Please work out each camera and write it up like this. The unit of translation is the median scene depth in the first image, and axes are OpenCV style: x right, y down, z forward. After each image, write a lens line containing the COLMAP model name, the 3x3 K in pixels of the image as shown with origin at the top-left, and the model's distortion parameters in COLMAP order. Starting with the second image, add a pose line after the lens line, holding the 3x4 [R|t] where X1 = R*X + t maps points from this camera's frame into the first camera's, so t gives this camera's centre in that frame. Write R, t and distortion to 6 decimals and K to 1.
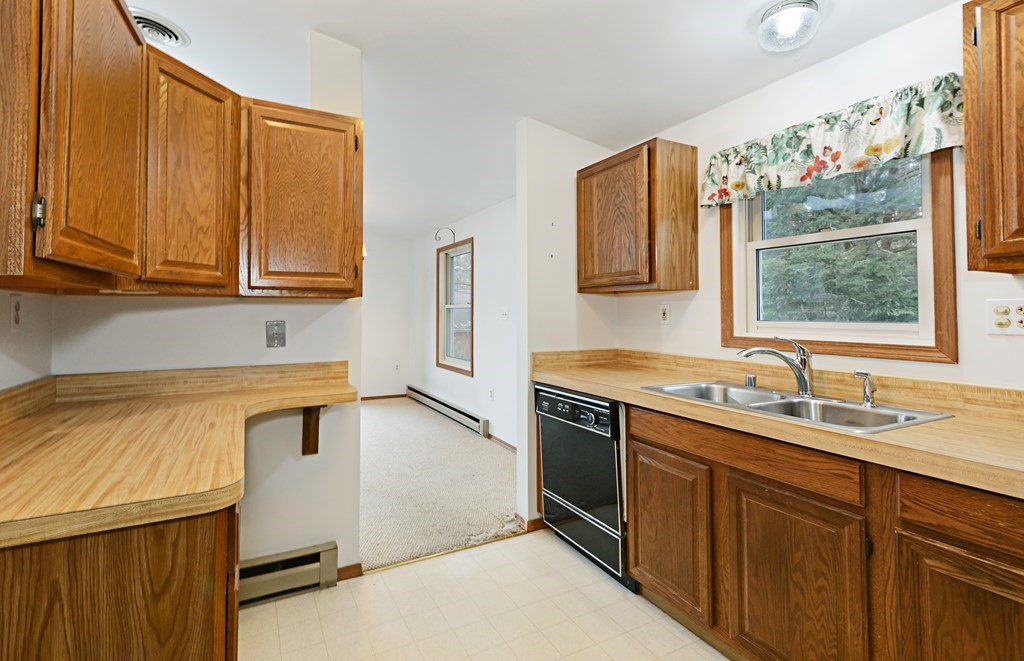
lens RADIAL K [[461.9, 0, 476.2], [0, 461.9, 304.9], [0, 0, 1]] dist [0.012741, -0.005400]
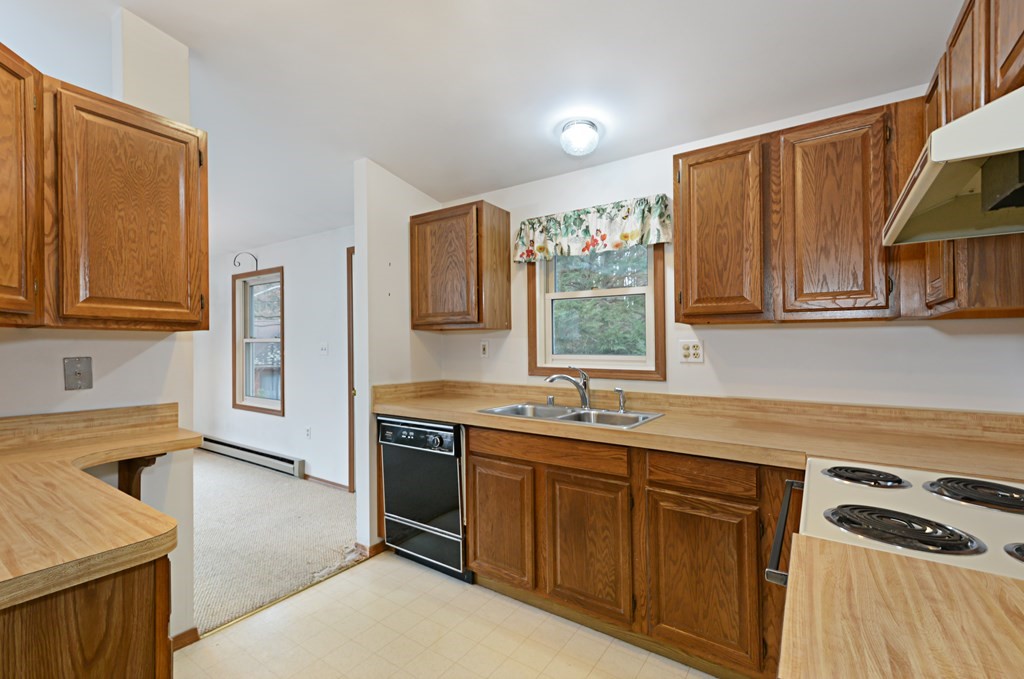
lens RADIAL K [[456.5, 0, 512.0], [0, 456.5, 339.5], [0, 0, 1]] dist [0.002676, -0.000257]
pose [[0.867063, 0.011509, 0.498066, -0.168734], [-0.011129, 0.999931, -0.003733, -0.002295], [-0.498074, -0.002306, 0.867131, -0.068568]]
